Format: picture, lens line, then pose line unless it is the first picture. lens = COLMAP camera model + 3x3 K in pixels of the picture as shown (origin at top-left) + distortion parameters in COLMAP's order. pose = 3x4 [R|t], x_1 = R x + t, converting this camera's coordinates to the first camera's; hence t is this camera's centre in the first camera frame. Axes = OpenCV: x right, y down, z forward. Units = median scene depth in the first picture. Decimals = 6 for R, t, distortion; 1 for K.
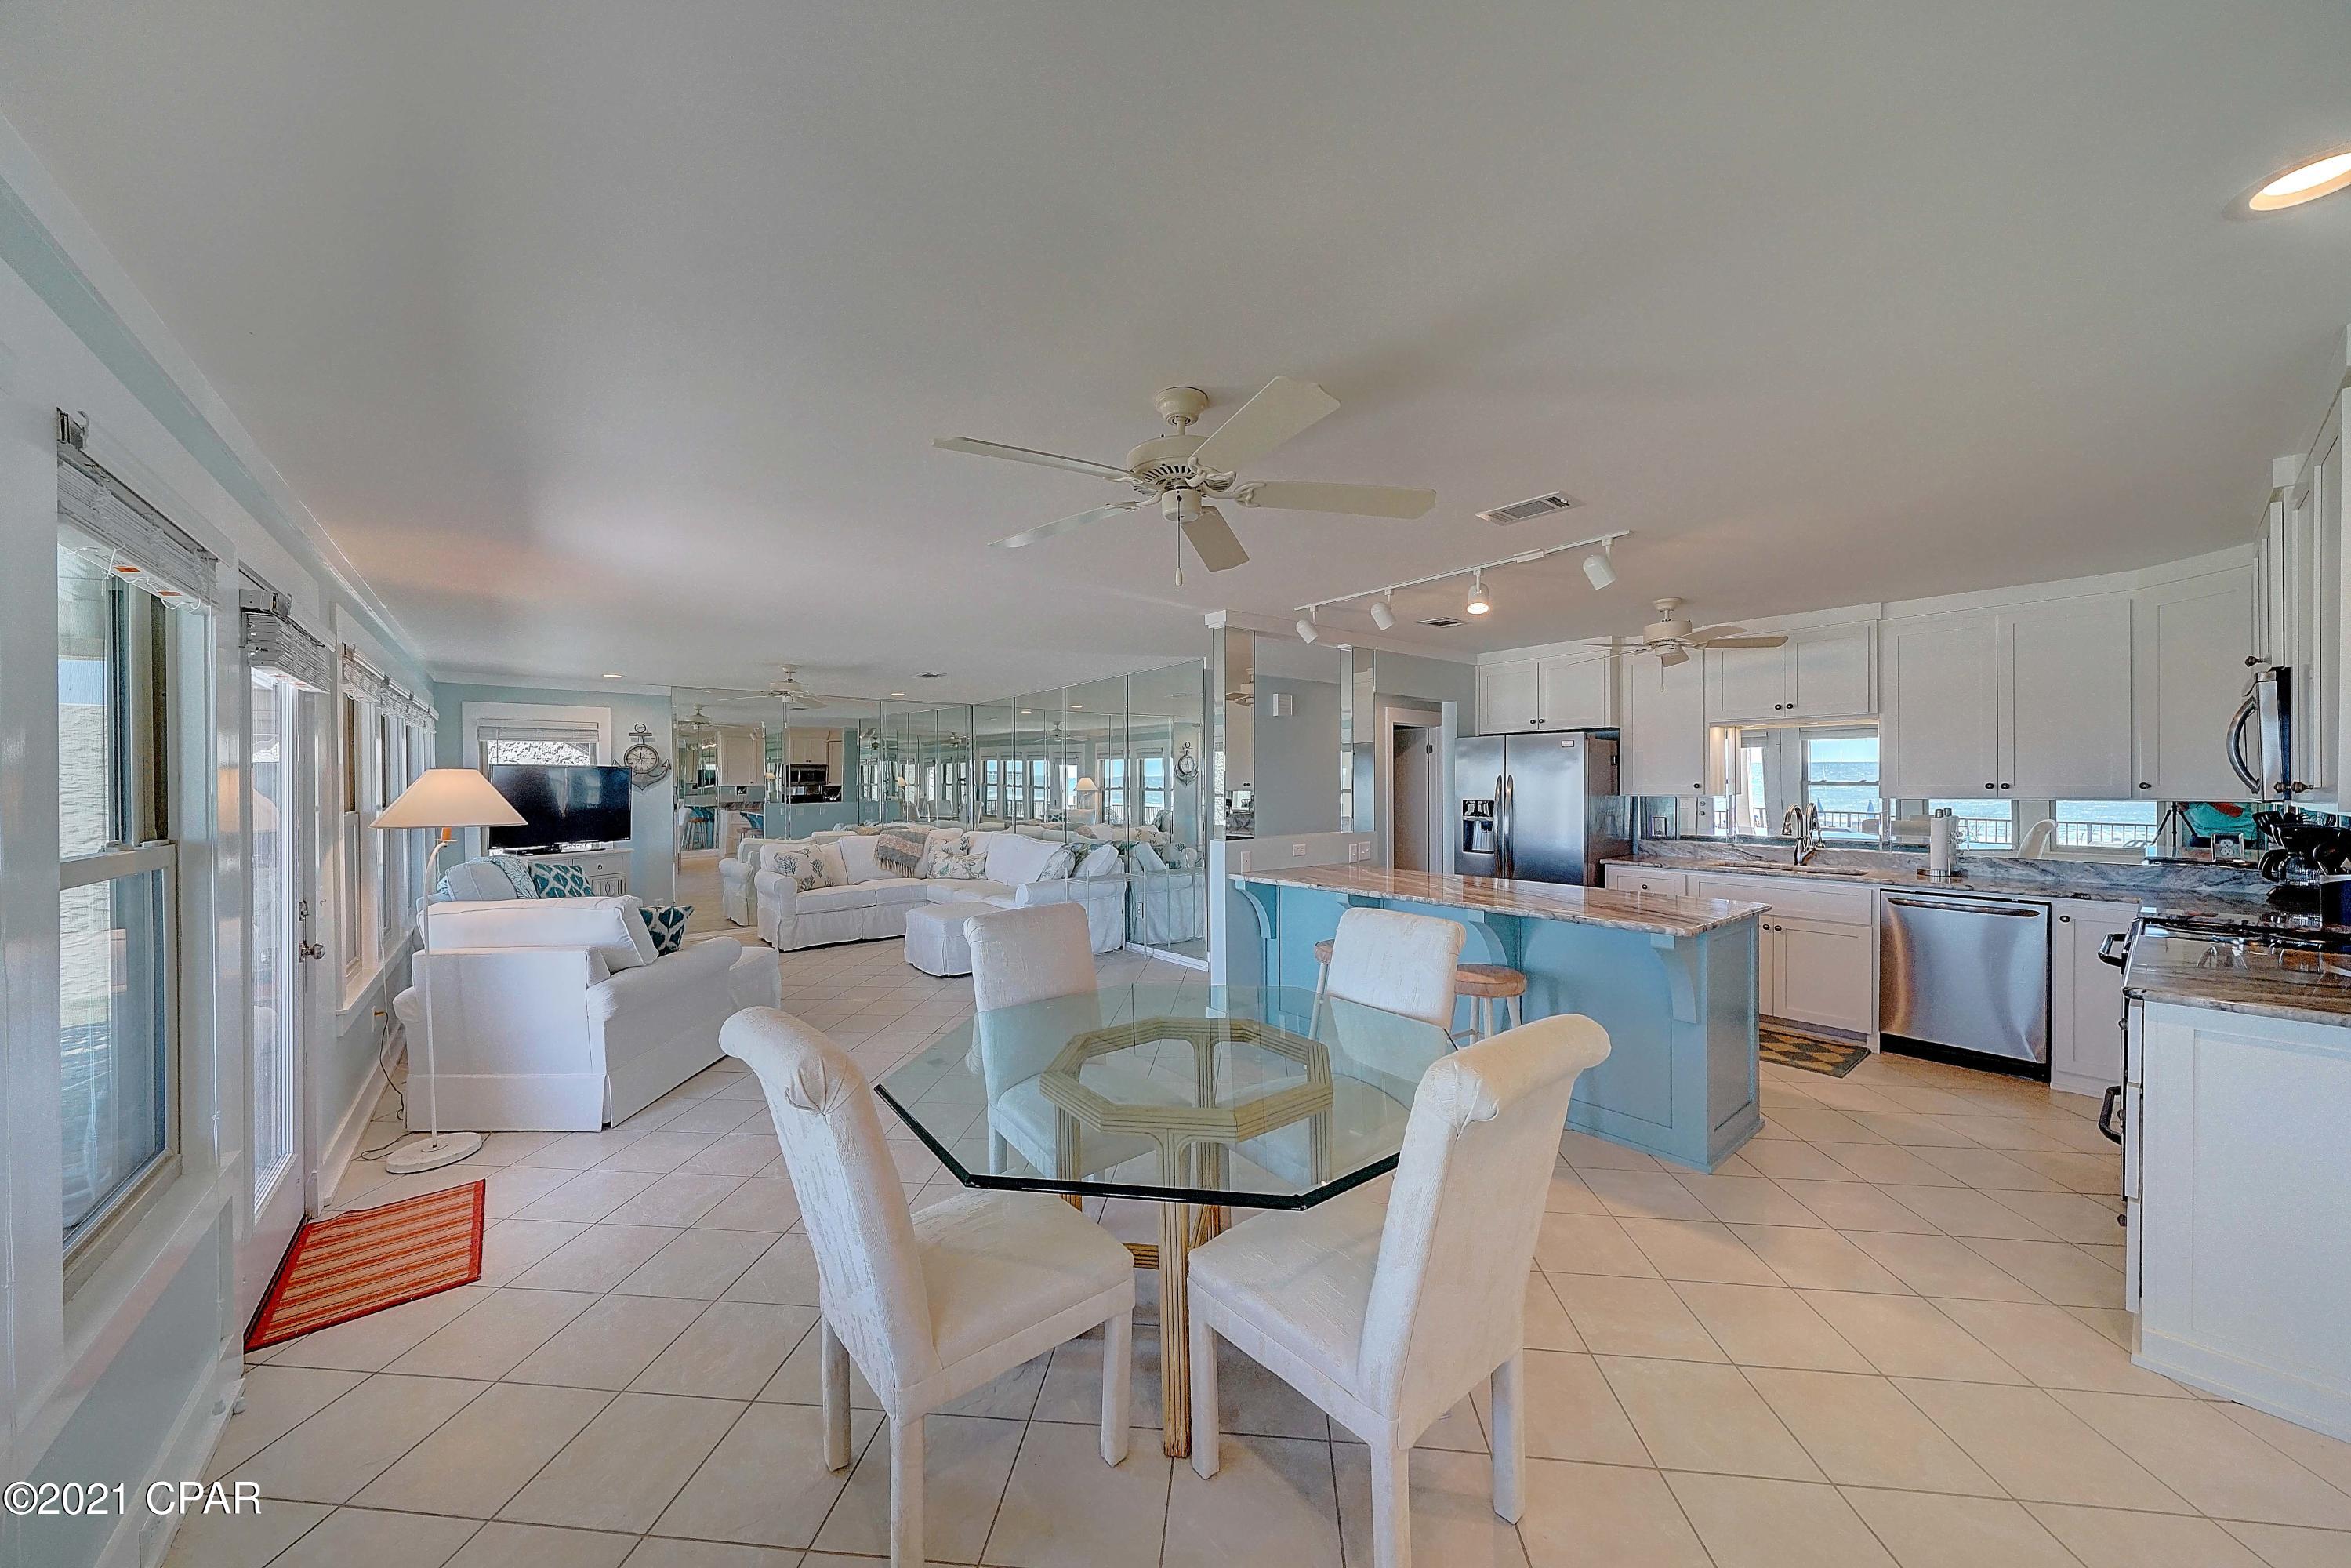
lens RADIAL K [[796.0, 0, 1169.3], [0, 796.0, 782.5], [0, 0, 1]] dist [-0.001209, -0.000119]
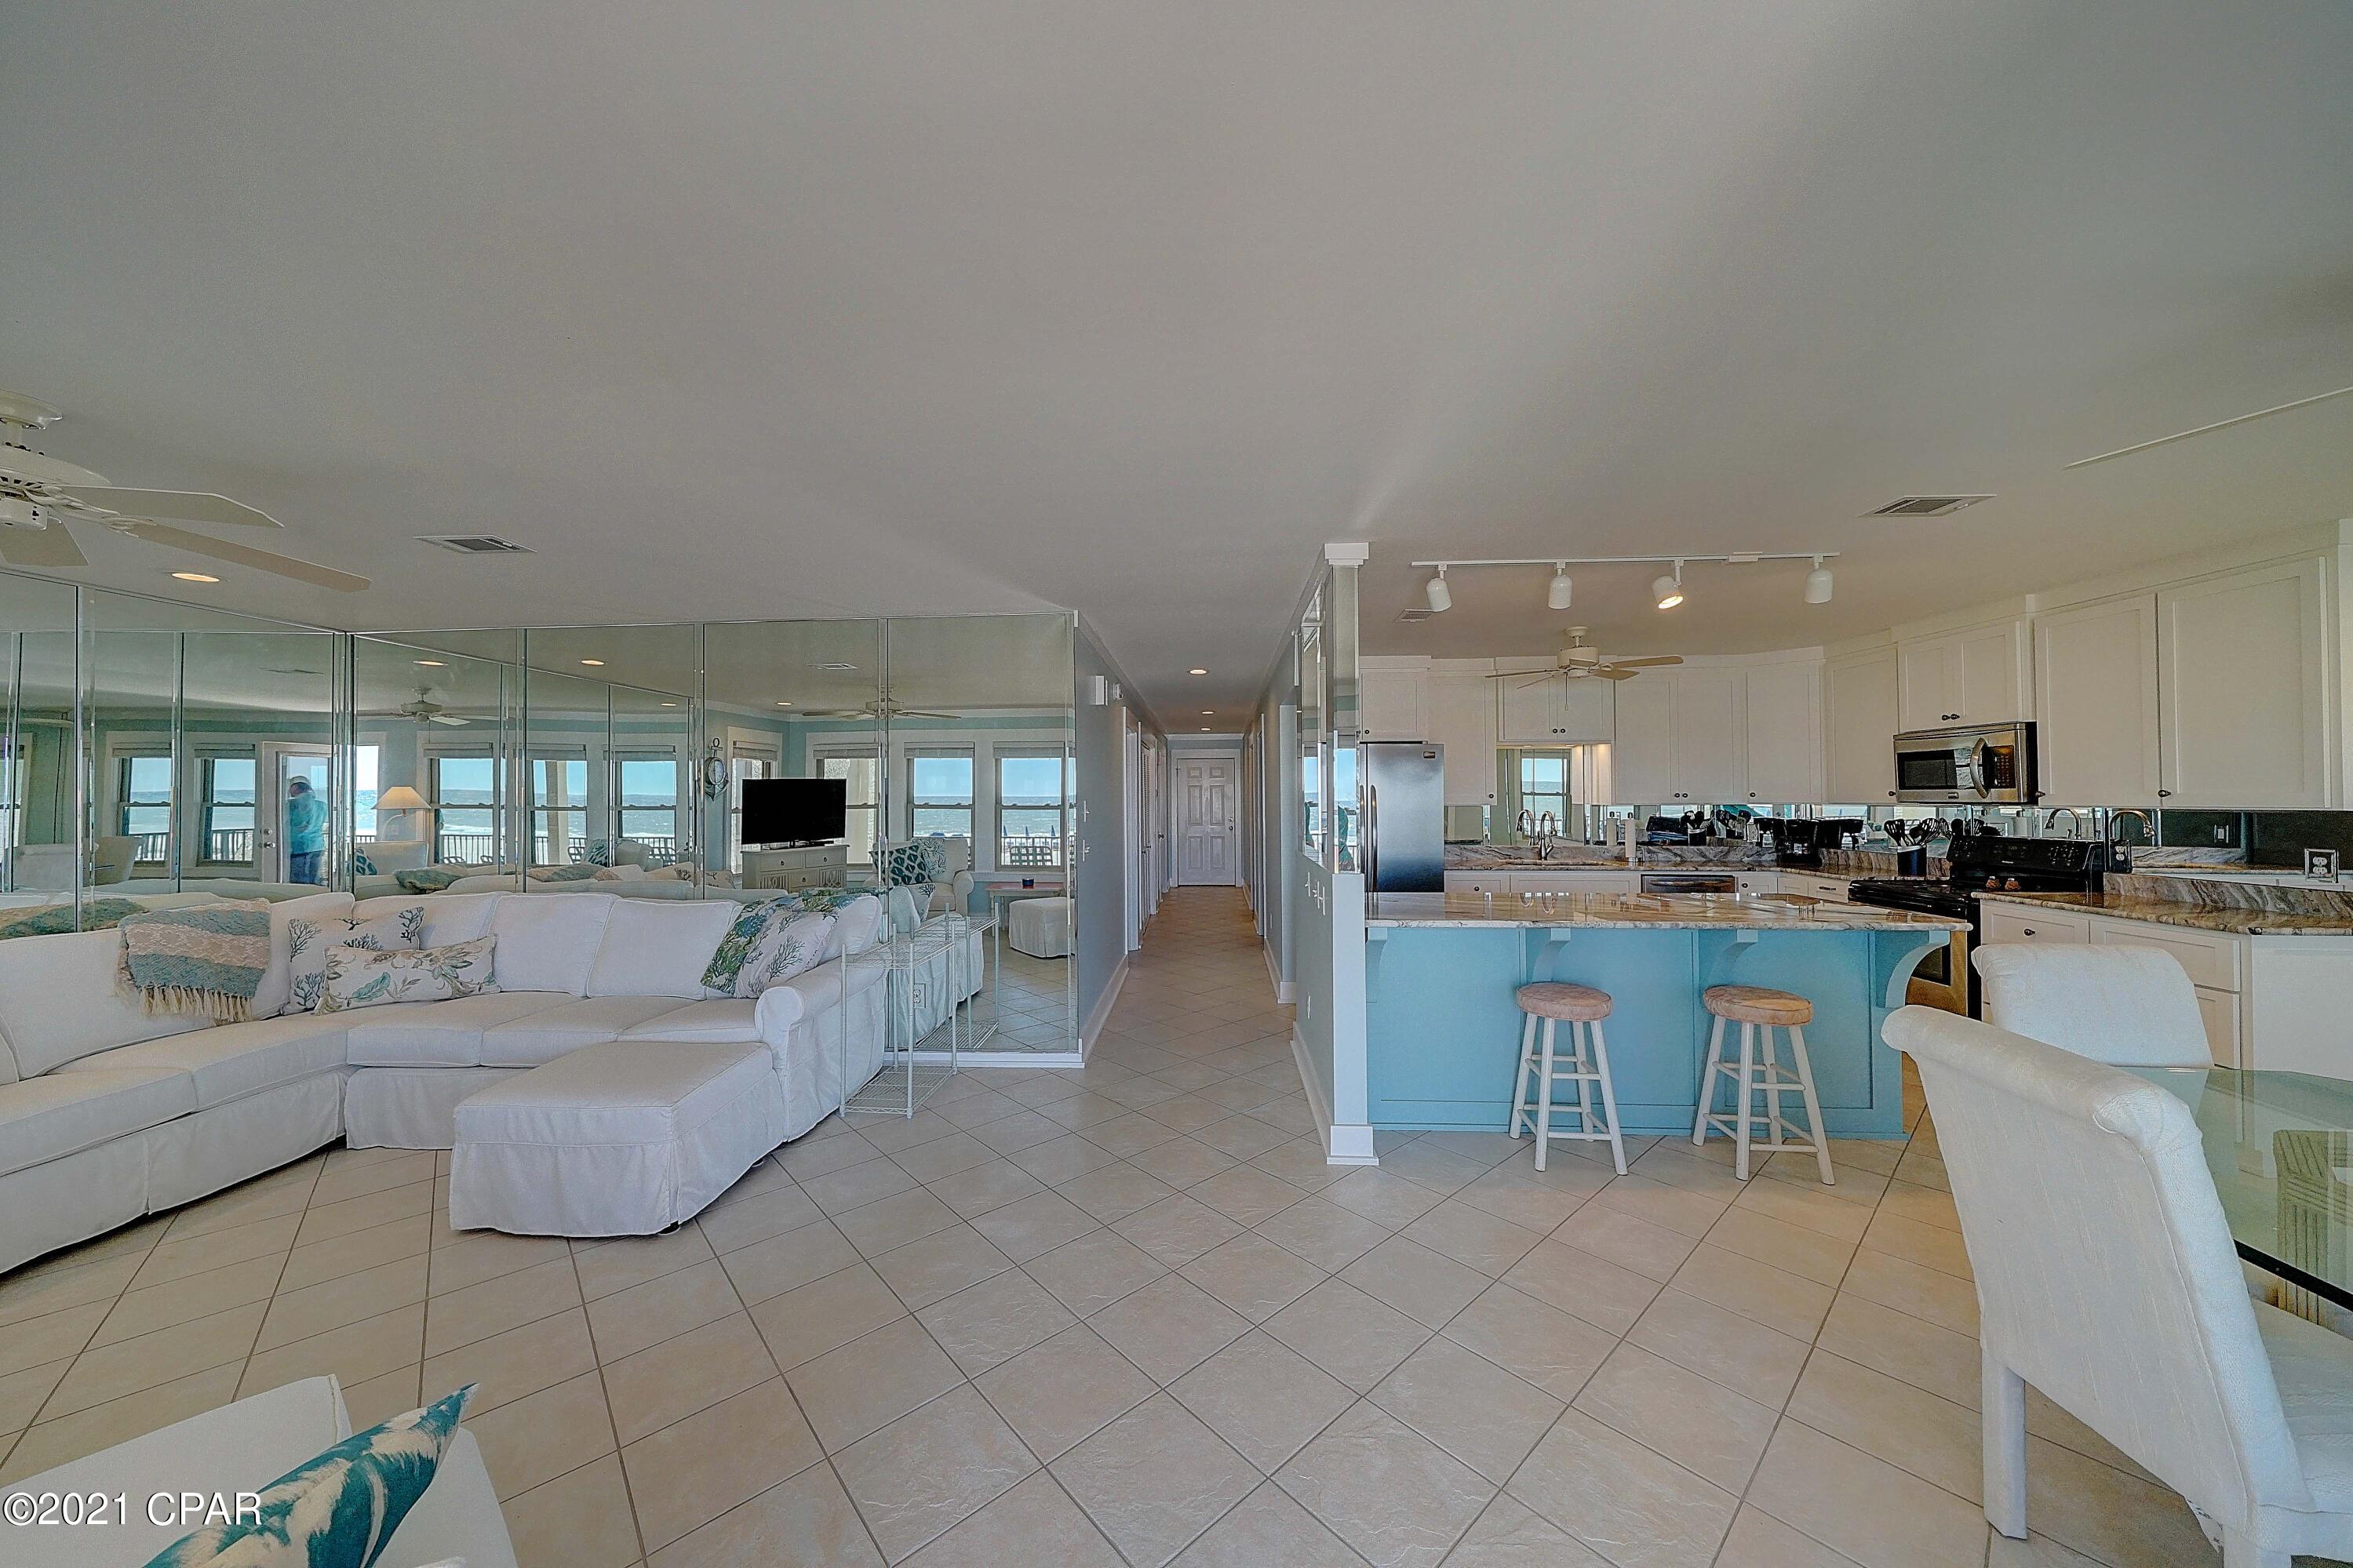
lens RADIAL K [[791.2, 0, 1151.1], [0, 791.2, 773.8], [0, 0, 1]] dist [0.007422, -0.000192]
pose [[0.683695, 0.019369, 0.729511, -0.342590], [0.003905, 0.999536, -0.030197, 0.003403], [-0.729757, 0.023495, 0.683303, 0.396509]]
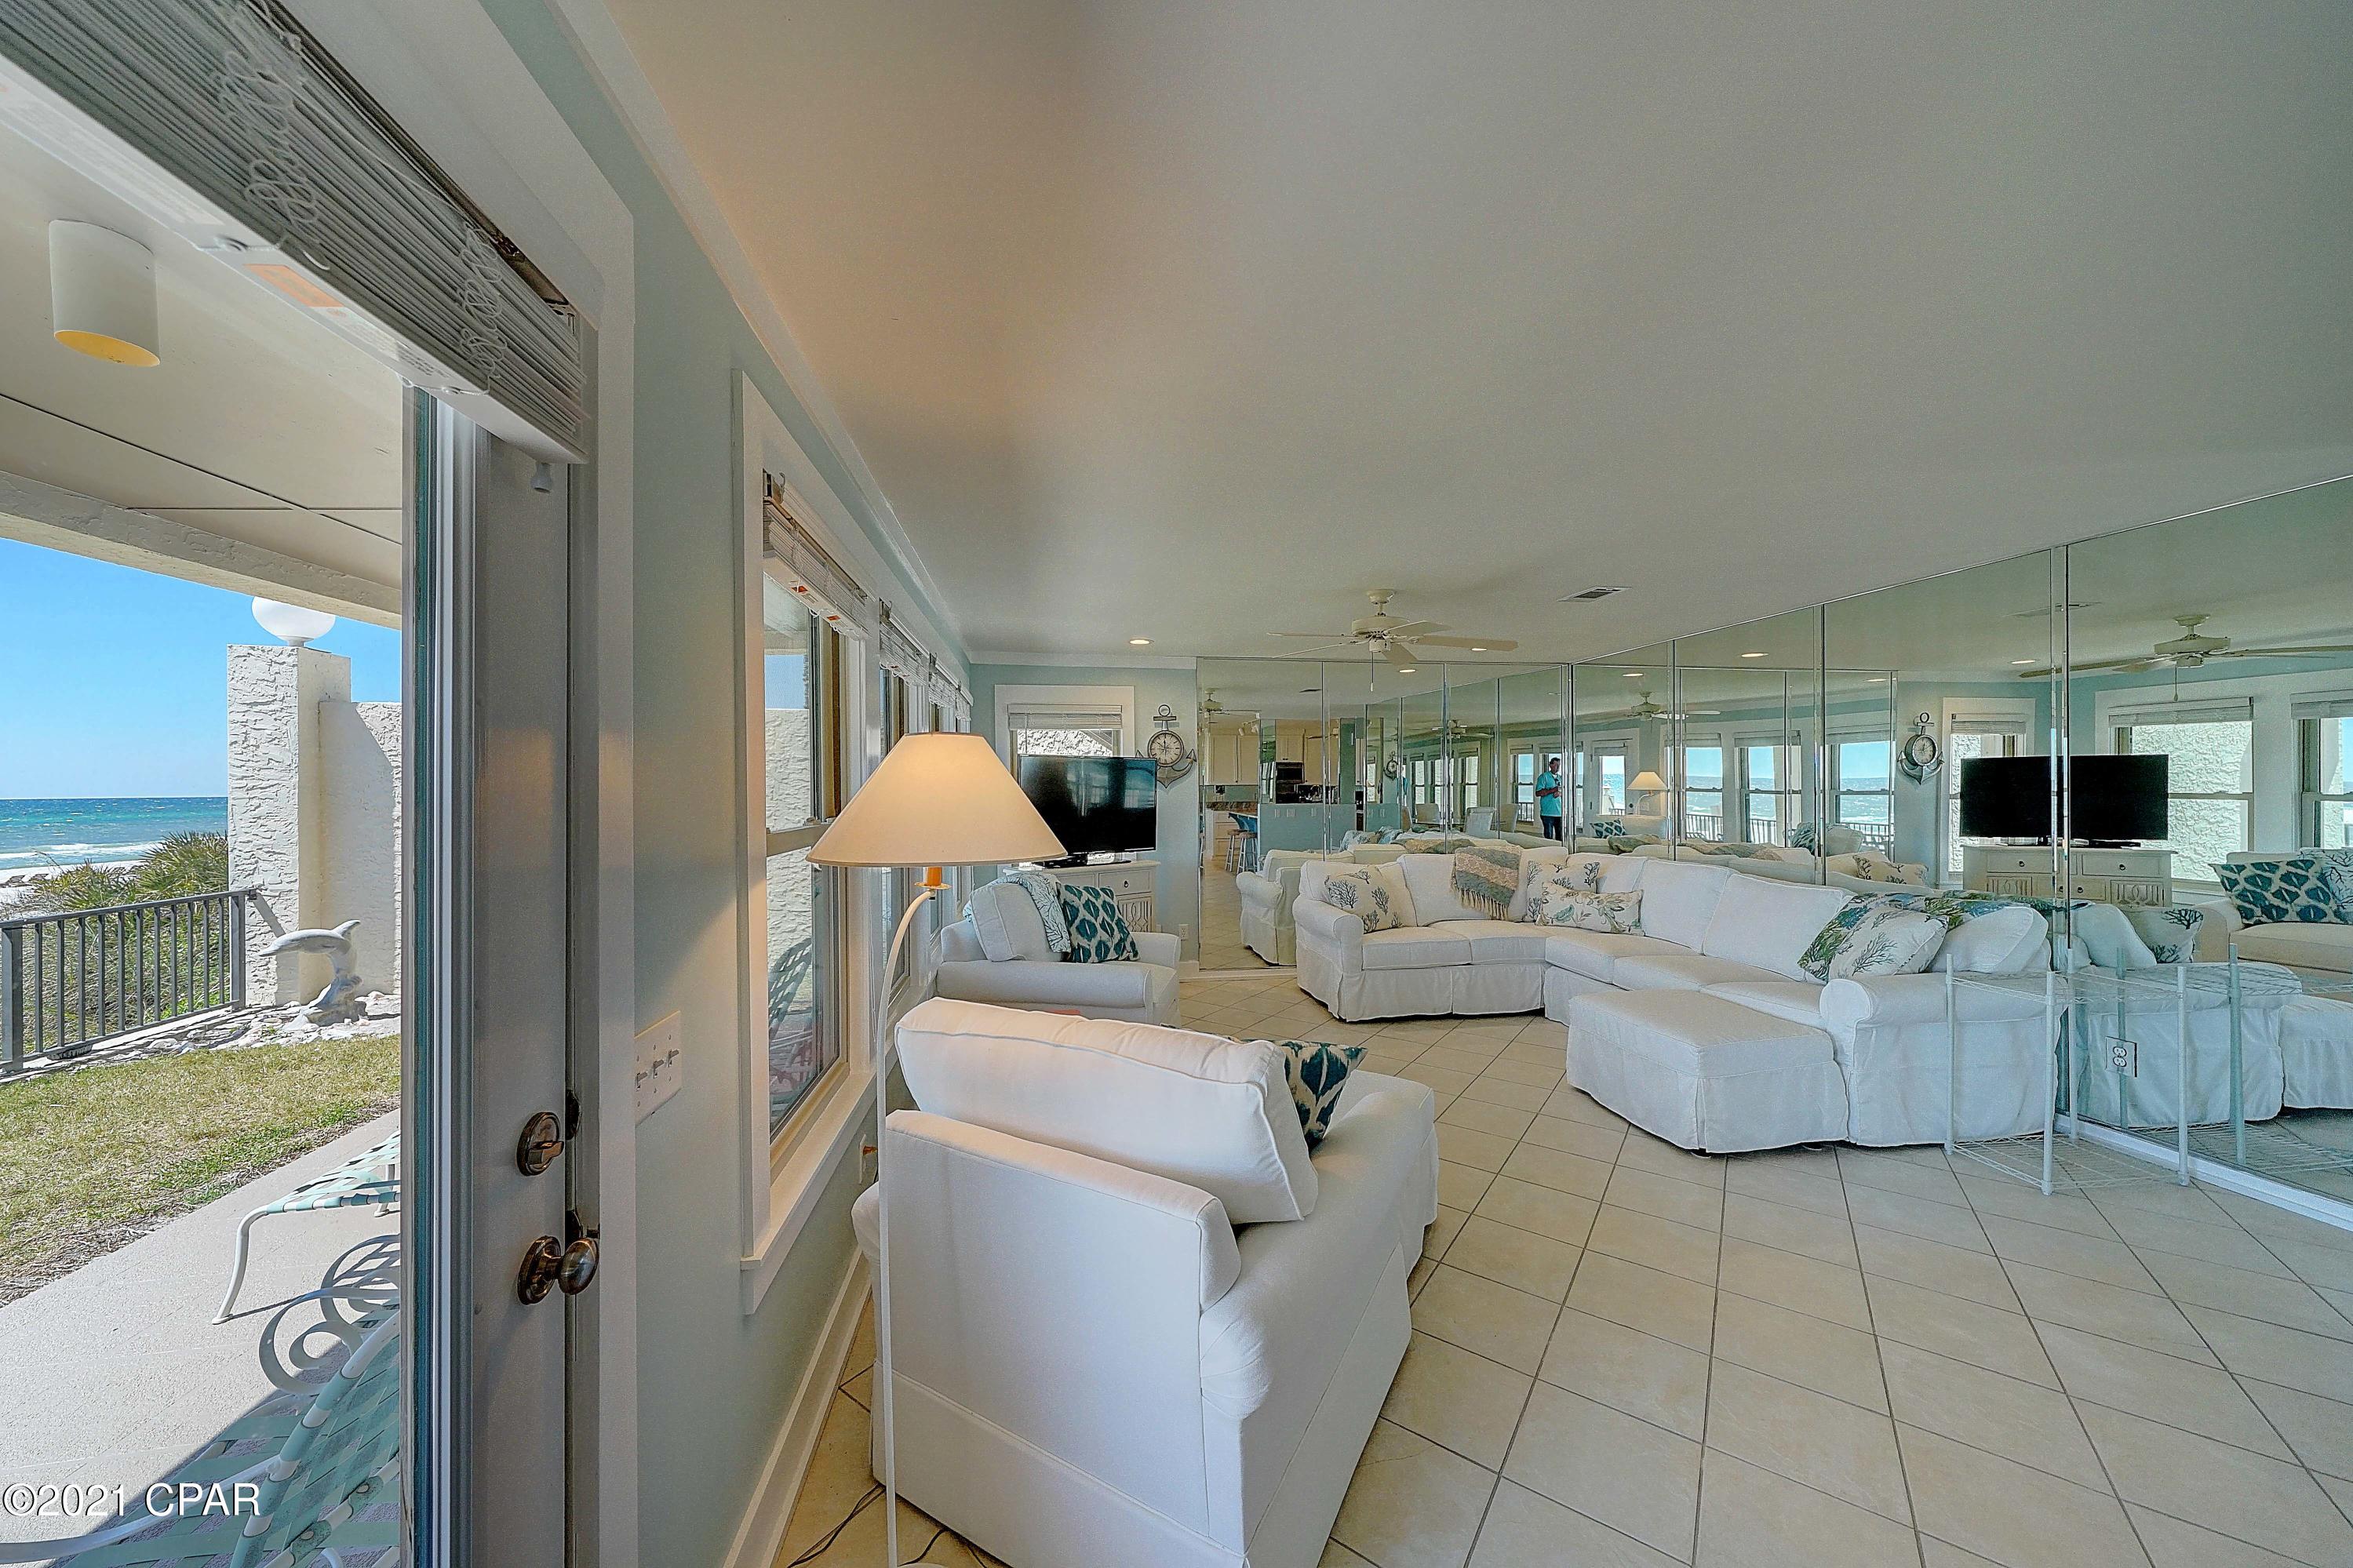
lens RADIAL K [[796.6, 0, 1170.3], [0, 796.6, 782.5], [0, 0, 1]] dist [-0.001209, -0.000119]
pose [[0.865050, 0.001535, -0.501683, -0.257755], [-0.002160, 0.999997, -0.000665, 0.004821], [0.501681, 0.001659, 0.865051, 0.309263]]
